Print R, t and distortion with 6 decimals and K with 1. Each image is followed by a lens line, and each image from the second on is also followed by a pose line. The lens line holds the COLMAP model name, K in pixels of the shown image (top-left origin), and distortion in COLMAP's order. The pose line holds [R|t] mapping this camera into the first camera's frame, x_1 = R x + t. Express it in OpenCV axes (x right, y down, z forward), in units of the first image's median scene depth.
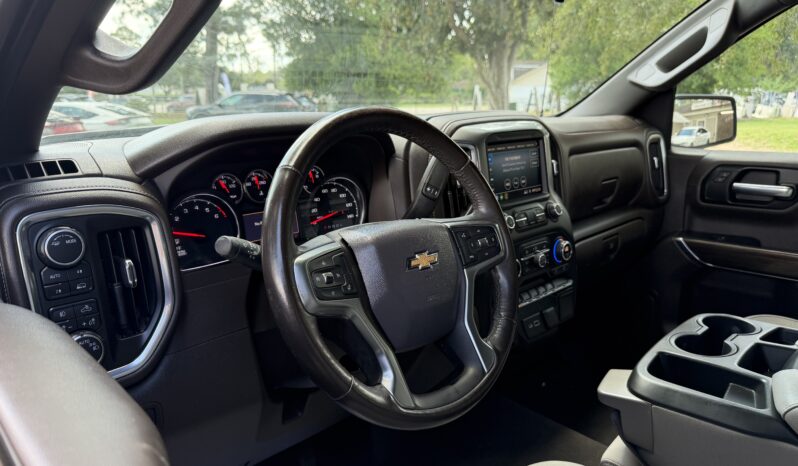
lens RADIAL K [[571.9, 0, 401.9], [0, 571.9, 232.4], [0, 0, 1]] dist [0.060585, -0.092688]
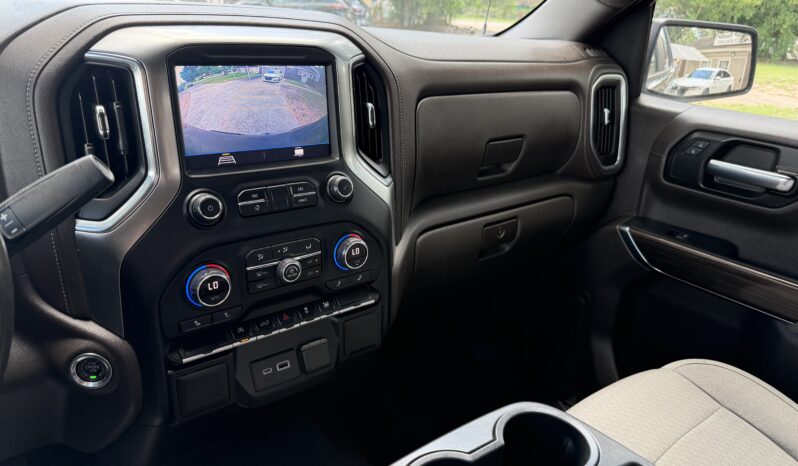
lens RADIAL K [[571.9, 0, 401.9], [0, 571.9, 232.4], [0, 0, 1]] dist [0.060585, -0.092688]
pose [[0.990644, 0.111765, -0.078319, 0.299302], [-0.099462, 0.984207, 0.146439, -0.068219], [0.093449, -0.137279, 0.986114, 0.313182]]
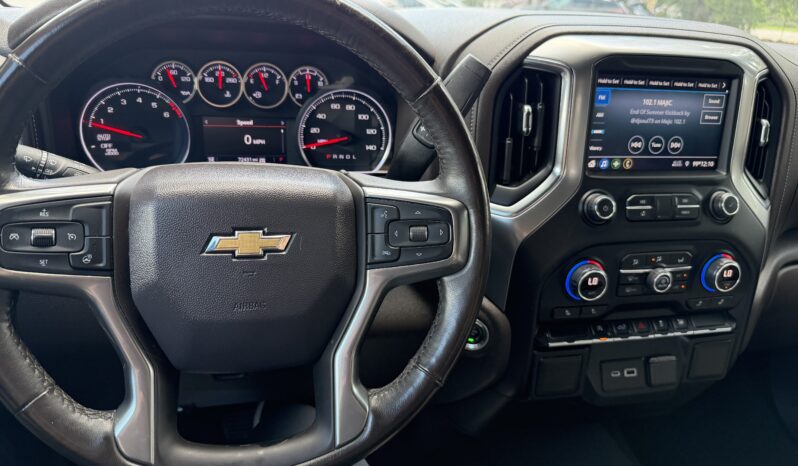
lens RADIAL K [[569.0, 0, 397.4], [0, 569.0, 224.9], [0, 0, 1]] dist [0.047496, -0.088872]
pose [[0.845614, 0.256567, -0.468091, 0.204376], [-0.187624, 0.963820, 0.189337, -0.051751], [0.499733, -0.072281, 0.863158, 0.260890]]
